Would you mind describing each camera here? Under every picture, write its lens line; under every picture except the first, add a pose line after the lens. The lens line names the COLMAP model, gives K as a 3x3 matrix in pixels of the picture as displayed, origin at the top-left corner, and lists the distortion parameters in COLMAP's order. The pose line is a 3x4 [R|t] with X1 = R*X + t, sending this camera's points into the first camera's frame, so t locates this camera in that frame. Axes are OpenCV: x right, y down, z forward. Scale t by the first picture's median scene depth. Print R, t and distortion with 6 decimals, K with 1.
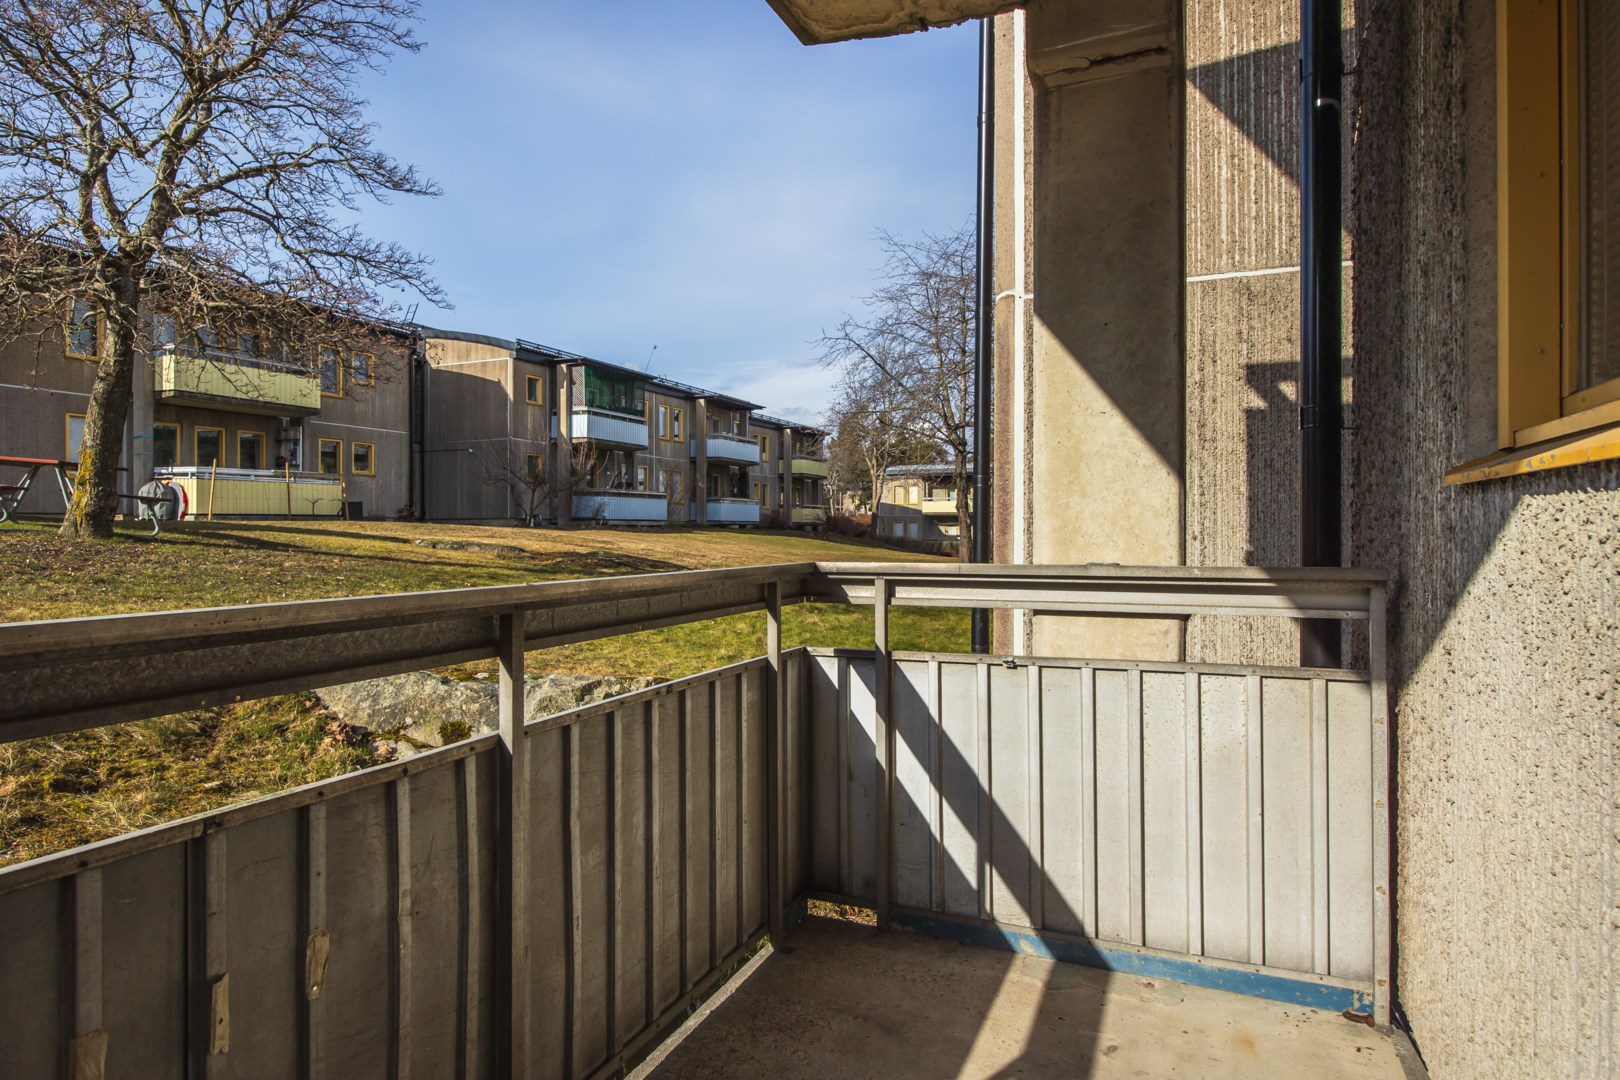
lens RADIAL K [[903.6, 0, 808.5], [0, 903.6, 524.6], [0, 0, 1]] dist [-0.004263, -0.001407]
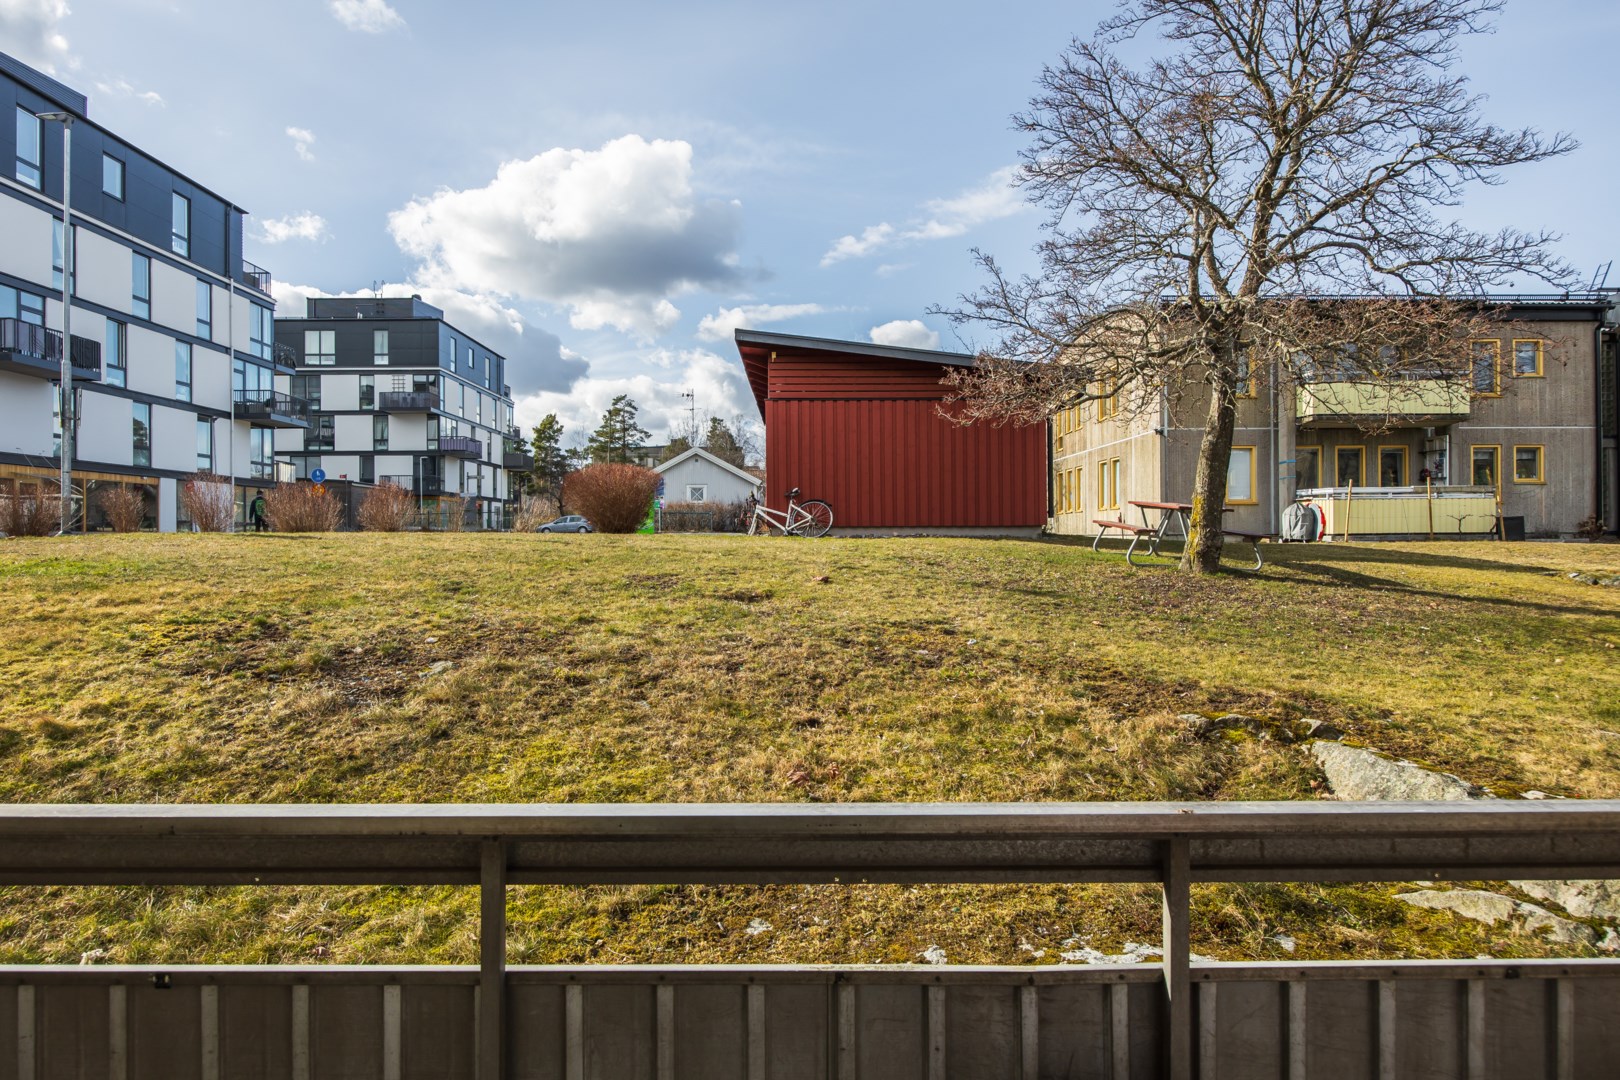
lens RADIAL K [[930.5, 0, 808.2], [0, 930.5, 534.6], [0, 0, 1]] dist [0.001901, -0.000542]
pose [[0.420450, -0.002813, -0.907312, 0.054242], [0.005524, 0.999985, -0.000541, -0.031046], [0.907299, -0.004785, 0.420459, 0.045877]]
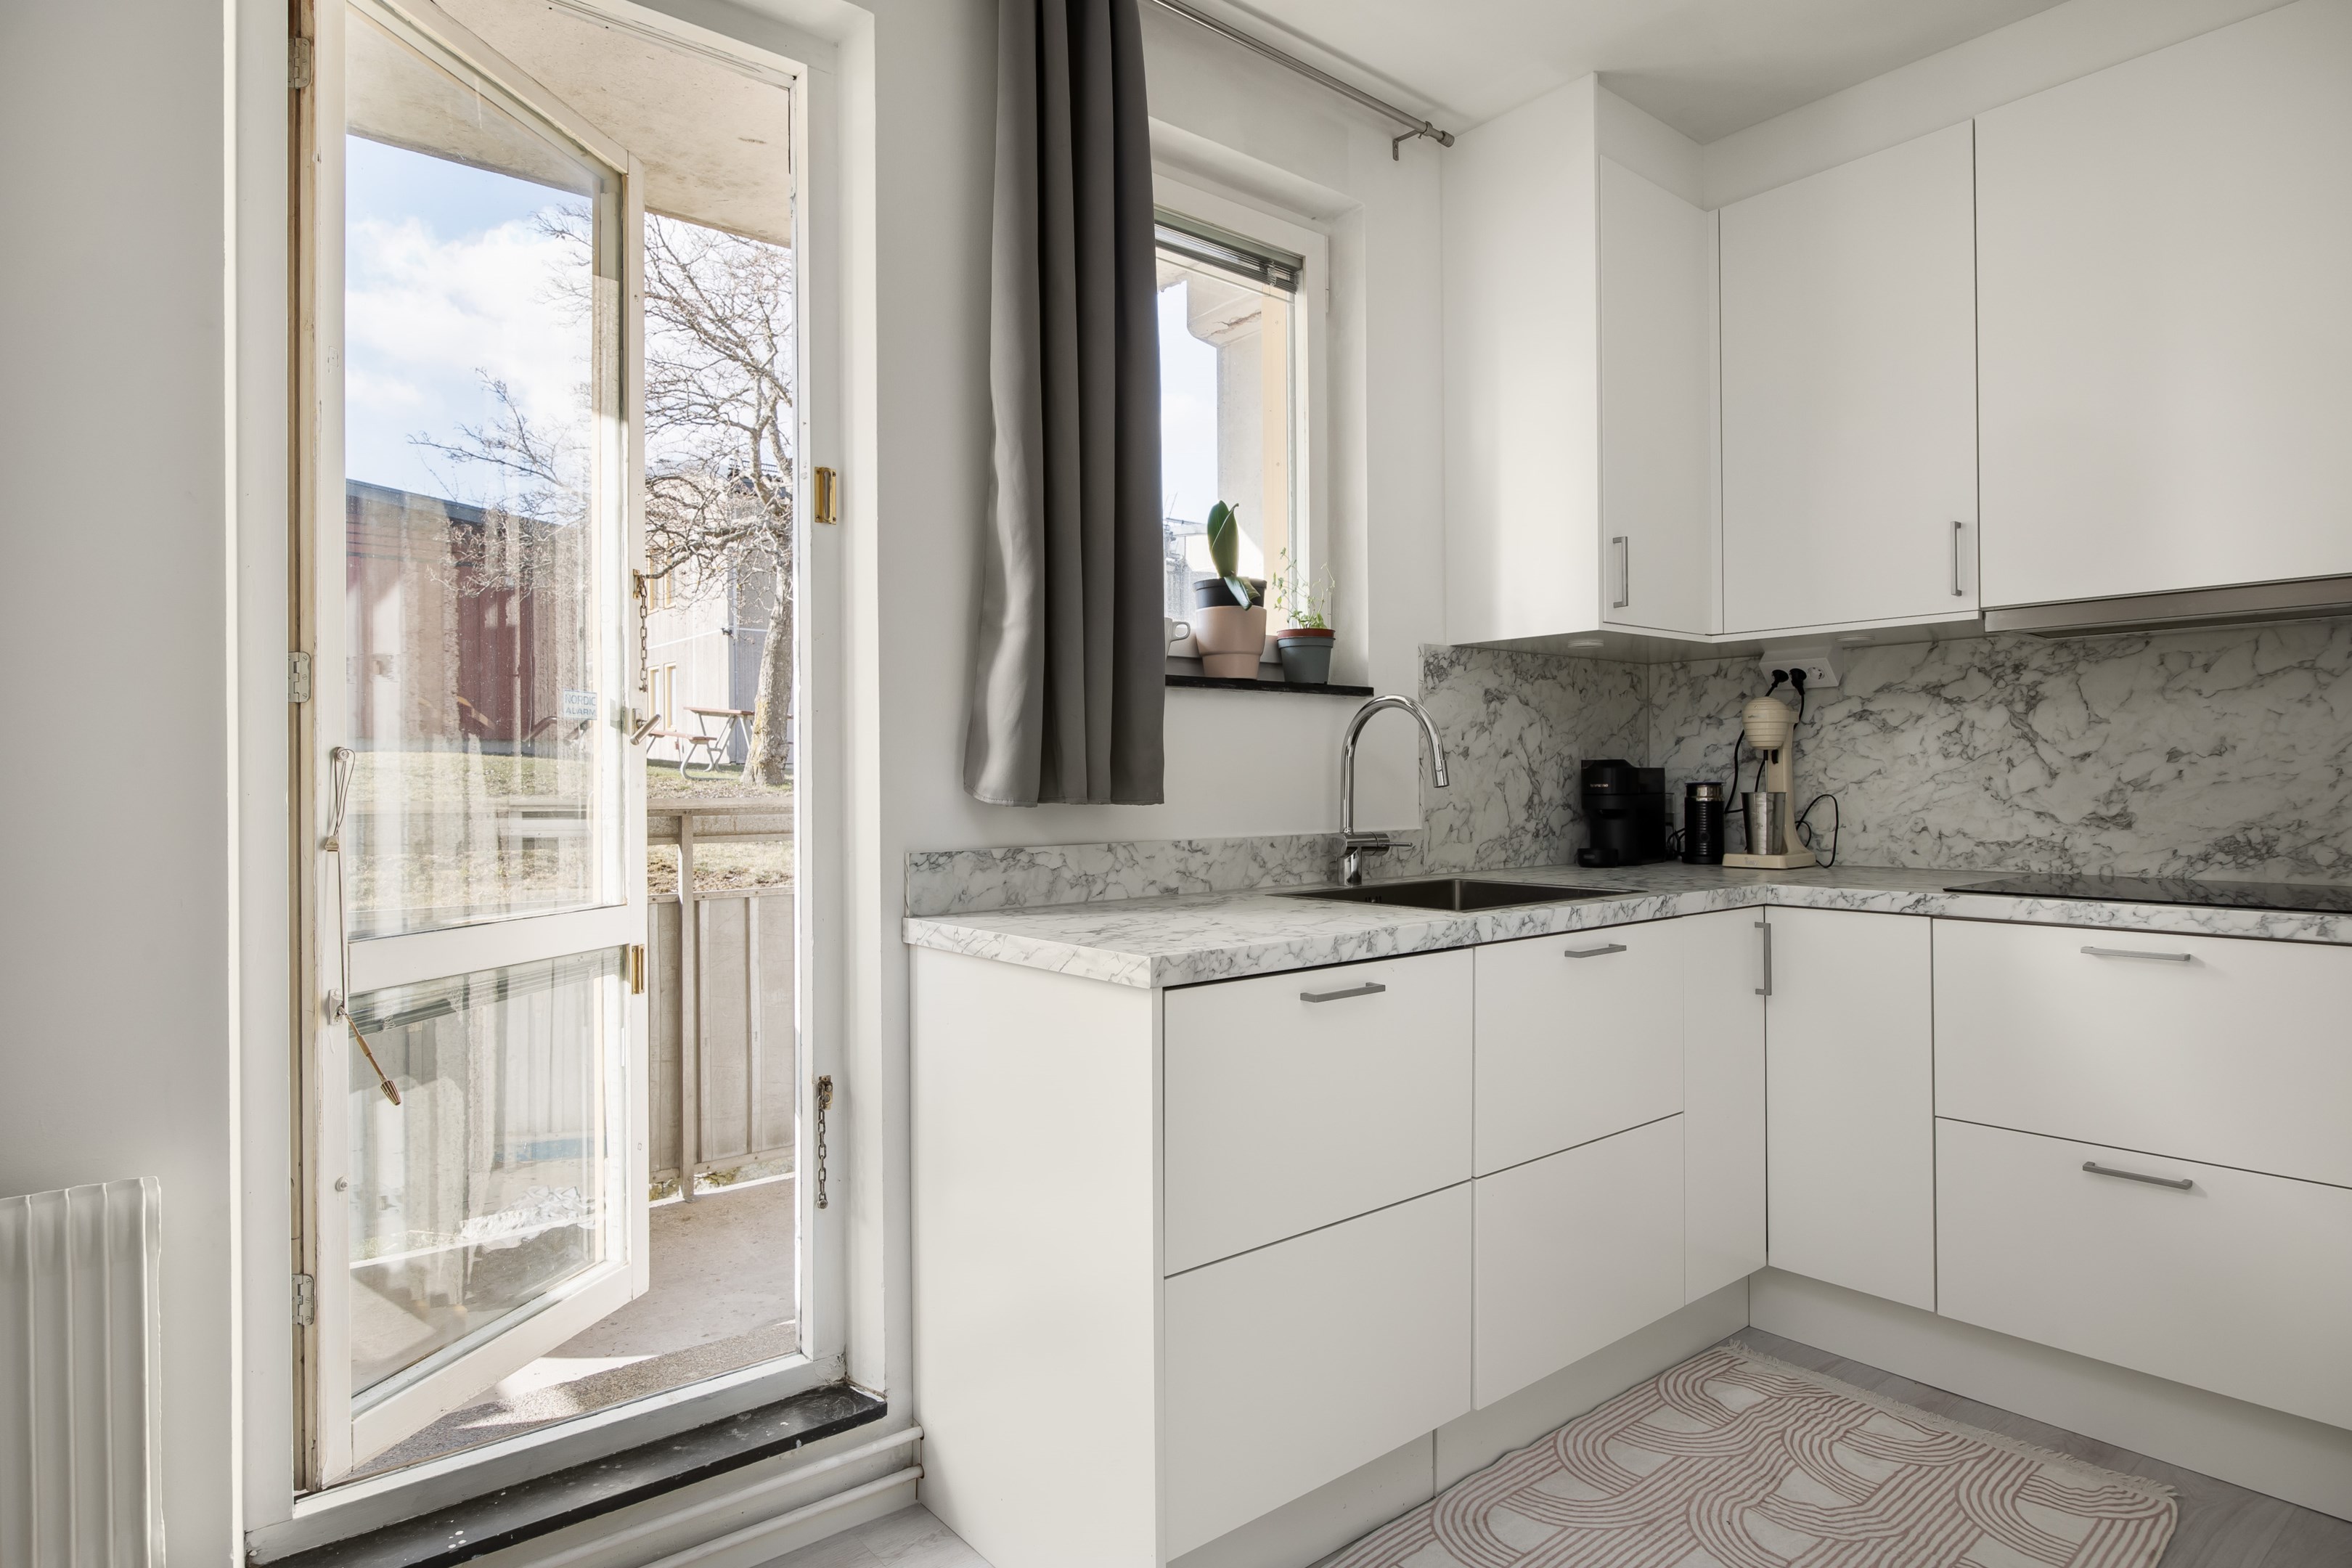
lens RADIAL K [[1299.1, 0, 1176.0], [0, 1299.1, 784.0], [0, 0, 1]] dist [-0.004281, -0.001375]
pose [[0.900978, -0.002956, -0.433855, 0.218740], [0.006595, 0.999955, 0.006881, 0.005207], [0.433815, -0.009061, 0.900956, -0.100480]]
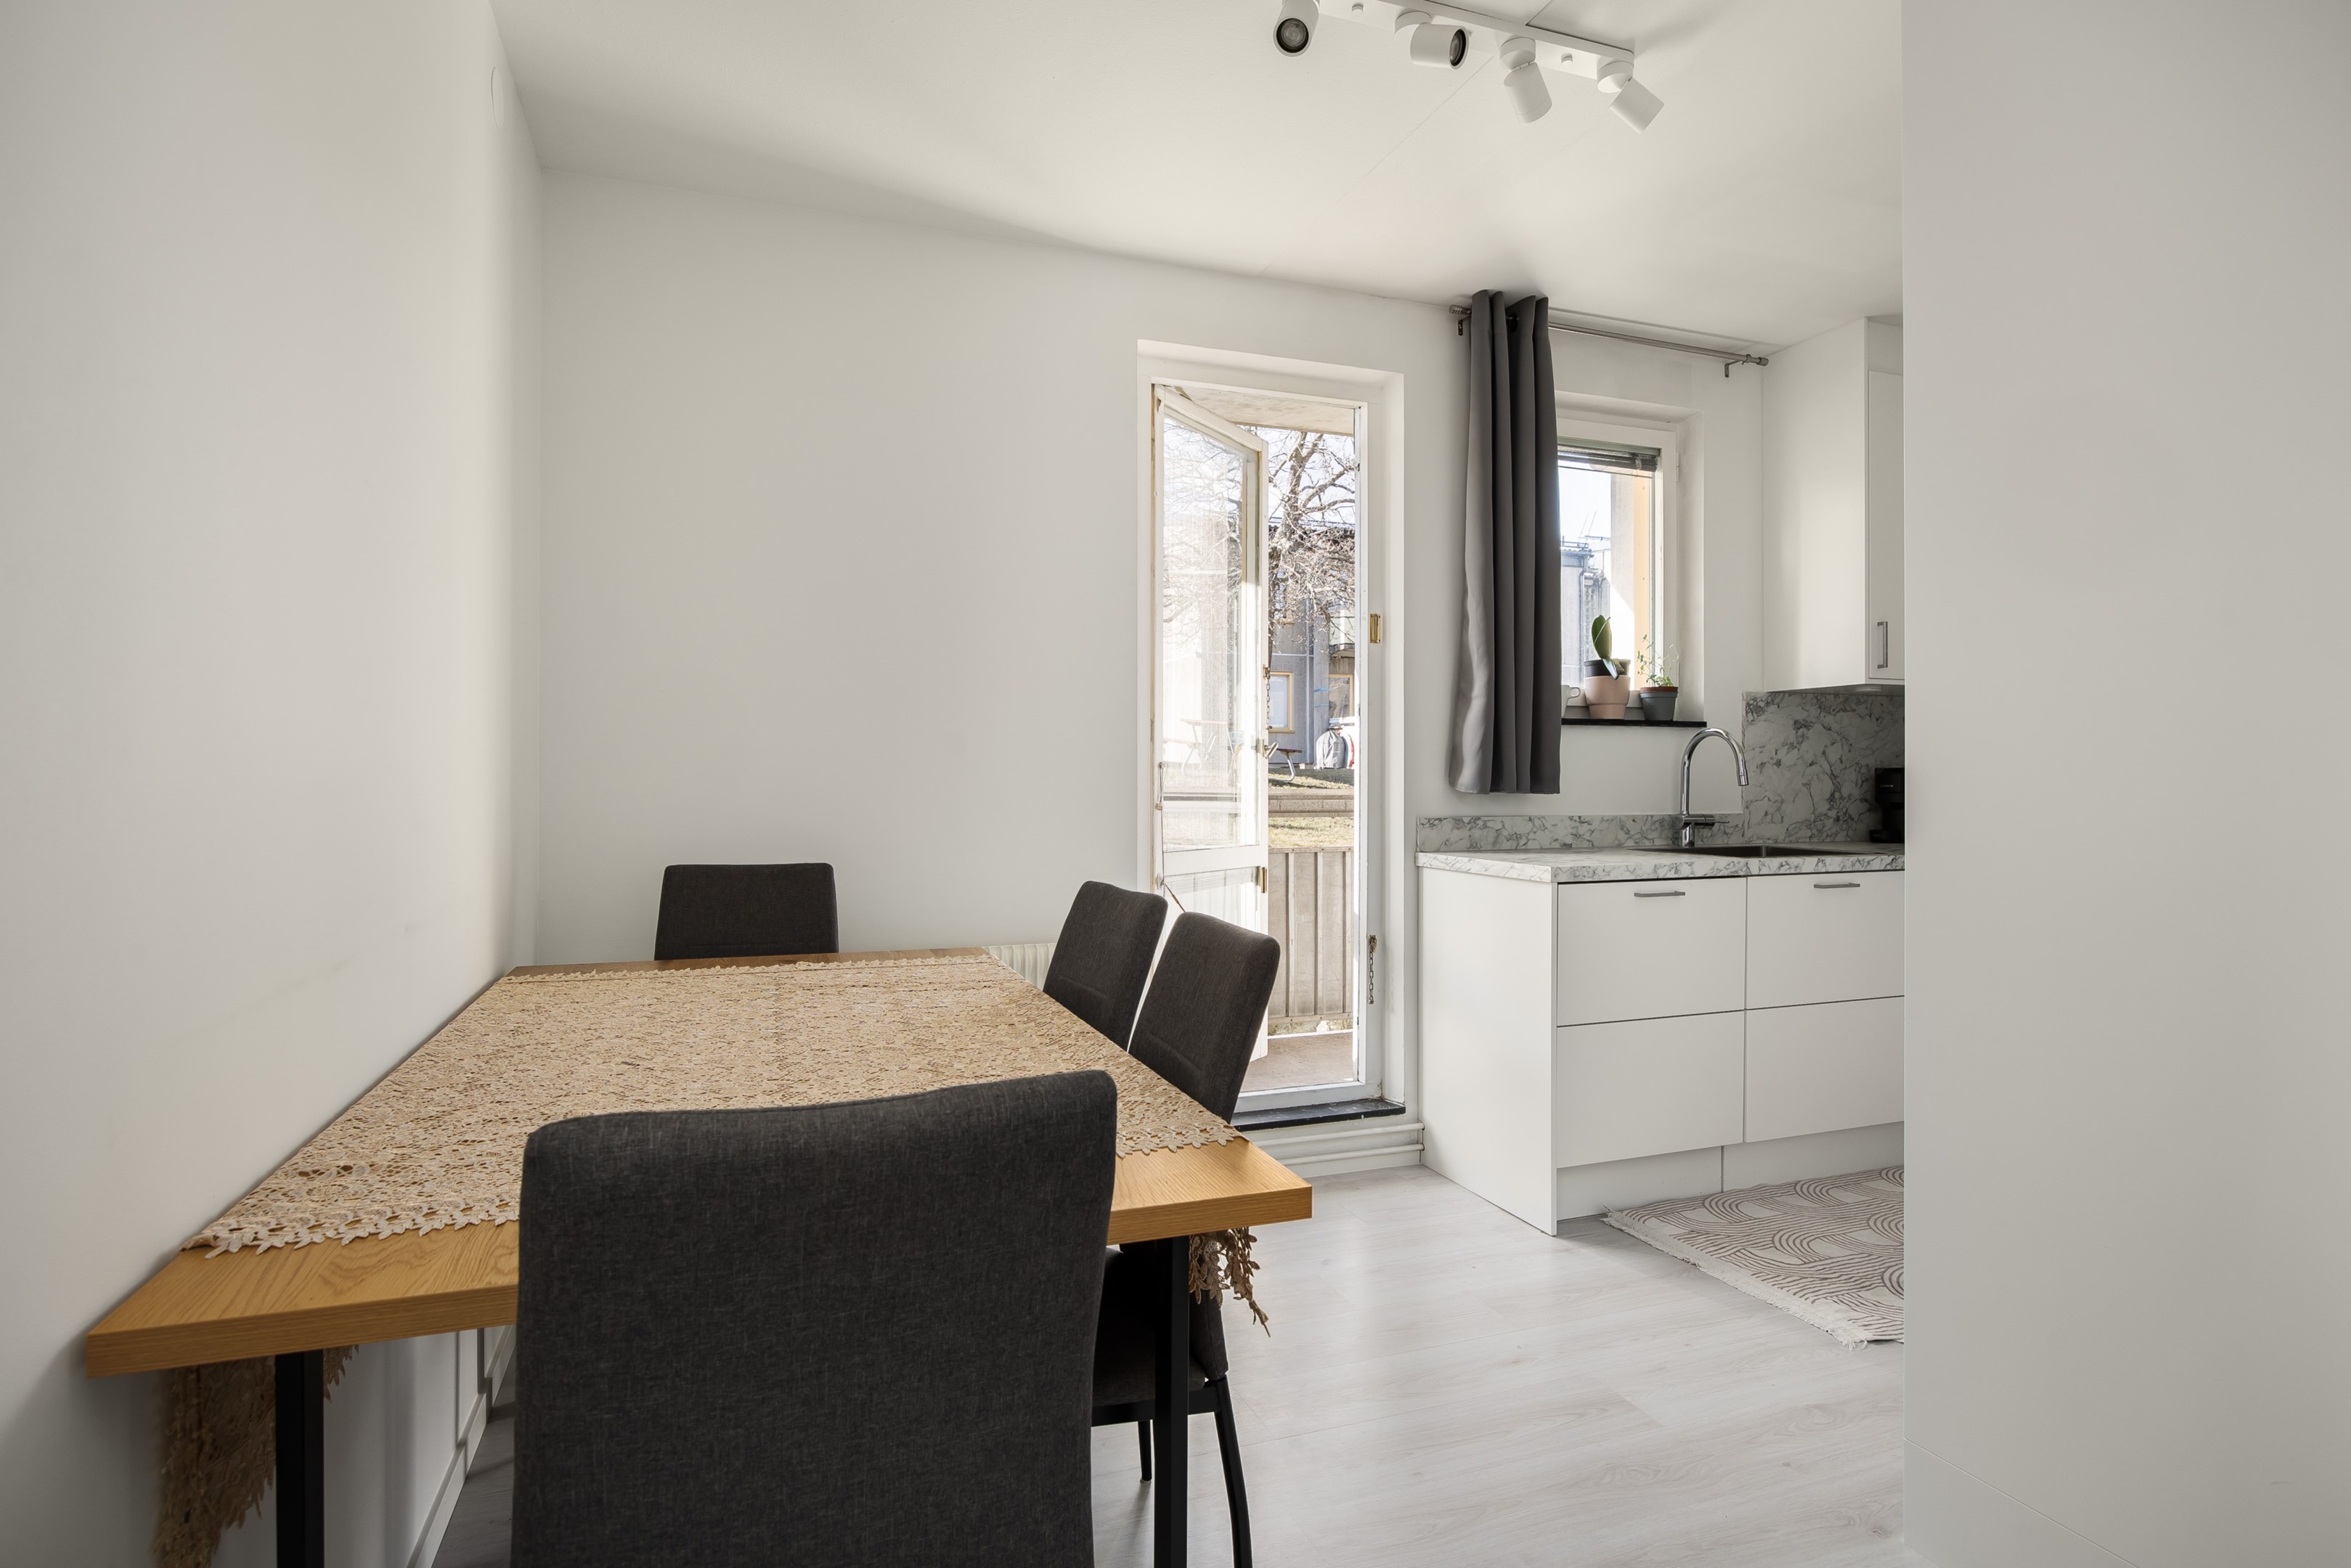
lens RADIAL K [[1183.7, 0, 1176.9], [0, 1183.7, 778.9], [0, 0, 1]] dist [-0.002670, -0.000817]
pose [[0.705117, 0.002439, -0.709087, 0.285414], [0.000689, 0.999991, 0.004125, 0.004184], [0.709091, -0.003397, 0.705109, -0.223920]]
